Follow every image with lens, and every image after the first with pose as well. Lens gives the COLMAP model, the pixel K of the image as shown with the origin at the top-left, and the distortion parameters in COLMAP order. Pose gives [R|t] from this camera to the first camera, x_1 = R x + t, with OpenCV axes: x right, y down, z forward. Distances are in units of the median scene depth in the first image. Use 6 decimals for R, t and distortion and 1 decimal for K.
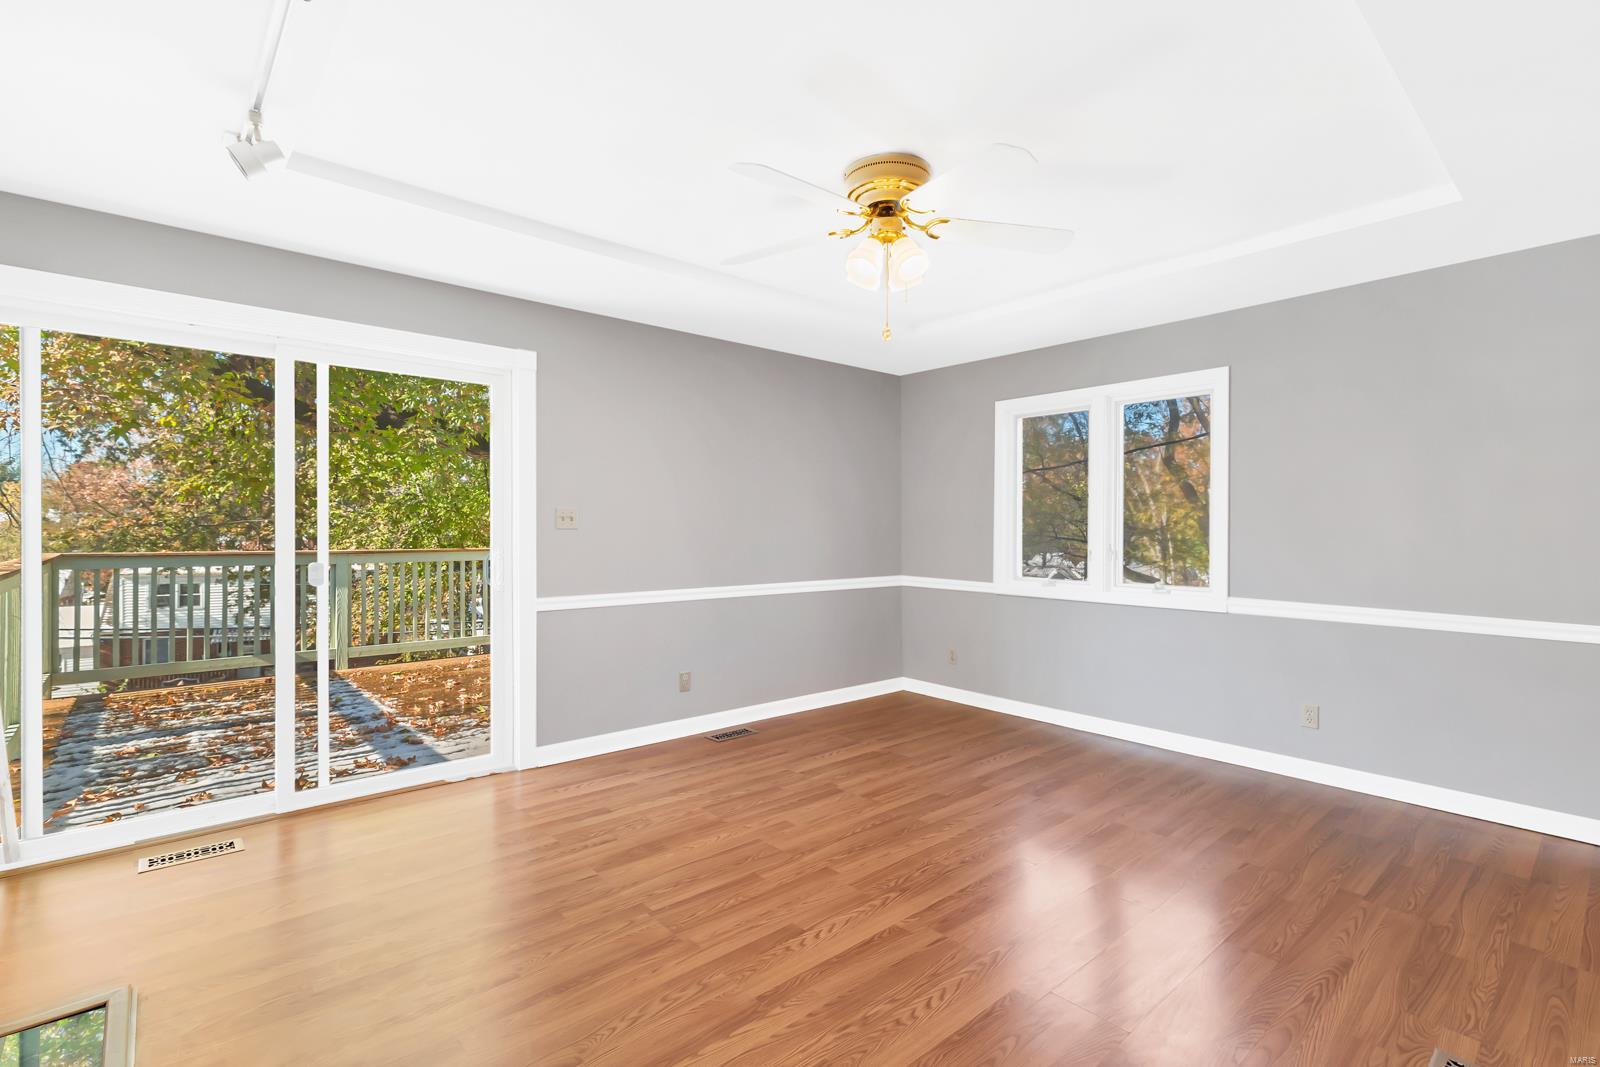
lens RADIAL K [[732.7, 0, 800.0], [0, 732.7, 530.2], [0, 0, 1]] dist [0.005309, -0.000088]
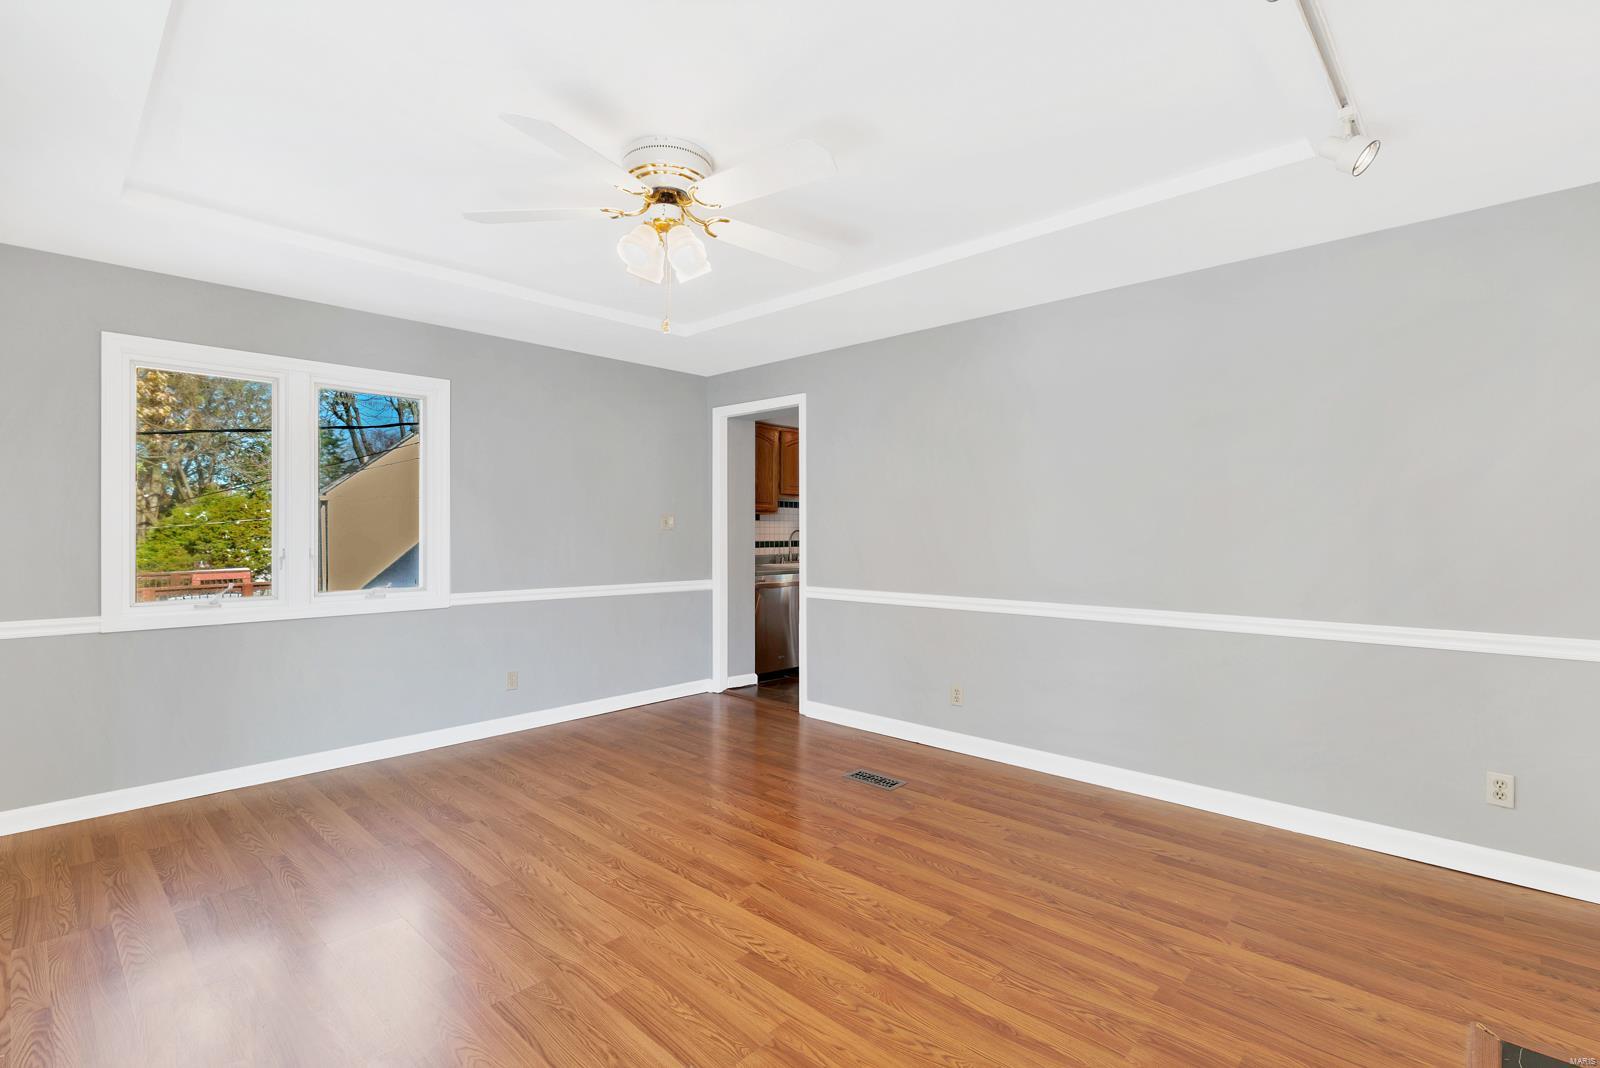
lens RADIAL K [[732.7, 0, 795.8], [0, 732.7, 530.9], [0, 0, 1]] dist [0.005309, -0.000088]
pose [[-0.068990, -0.007237, 0.997591, -0.749173], [0.004042, 0.999963, 0.007534, -0.008491], [-0.997609, 0.004552, -0.068958, 0.792570]]
